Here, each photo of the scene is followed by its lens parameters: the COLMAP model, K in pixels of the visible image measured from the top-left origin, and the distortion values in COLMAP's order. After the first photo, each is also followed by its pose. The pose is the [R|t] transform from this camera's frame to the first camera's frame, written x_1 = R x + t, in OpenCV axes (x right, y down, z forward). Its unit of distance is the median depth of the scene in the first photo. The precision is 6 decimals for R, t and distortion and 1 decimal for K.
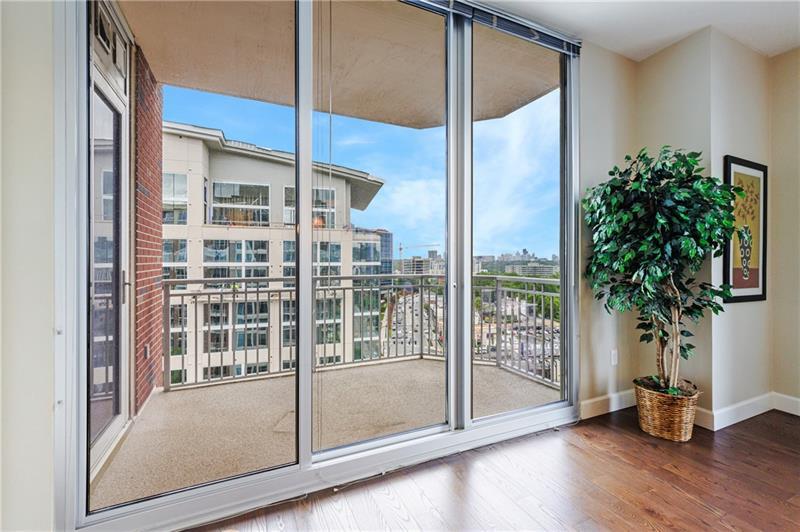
lens RADIAL K [[355.0, 0, 380.2], [0, 355.0, 259.3], [0, 0, 1]] dist [0.008921, -0.001694]
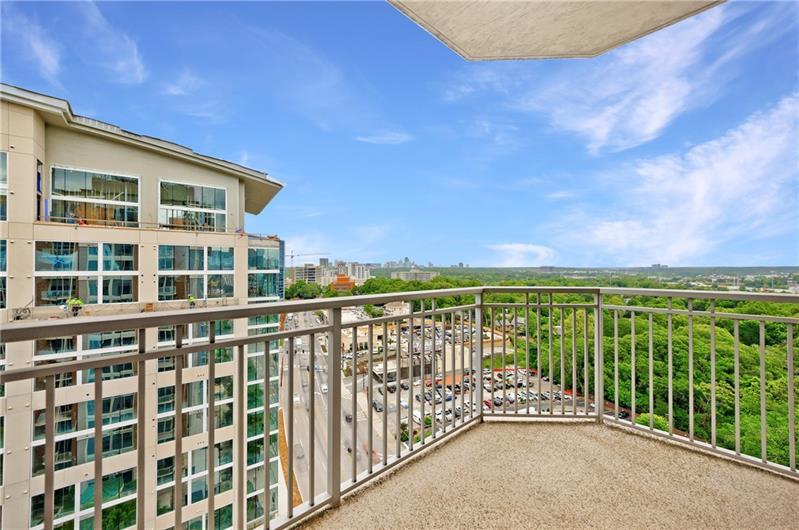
lens RADIAL K [[338.1, 0, 391.3], [0, 338.1, 263.2], [0, 0, 1]] dist [-0.000660, 0.000990]
pose [[0.939395, 0.000753, 0.342835, -0.030089], [0.002689, 0.999951, -0.009564, 0.000303], [-0.342825, 0.009906, 0.939347, 0.061040]]
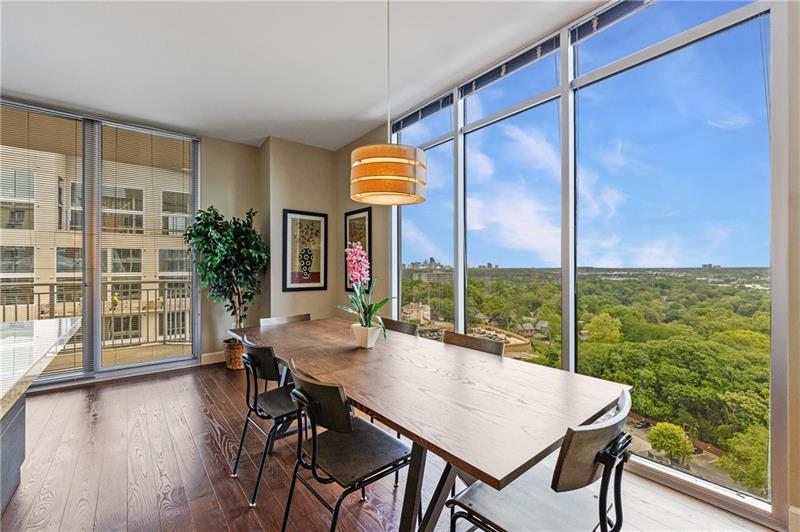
lens RADIAL K [[355.0, 0, 392.0], [0, 355.0, 263.7], [0, 0, 1]] dist [0.008921, -0.001694]
pose [[0.966705, -0.003097, 0.255873, 0.073710], [0.006120, 0.999921, -0.011018, 0.000439], [-0.255818, 0.012217, 0.966648, -0.060085]]
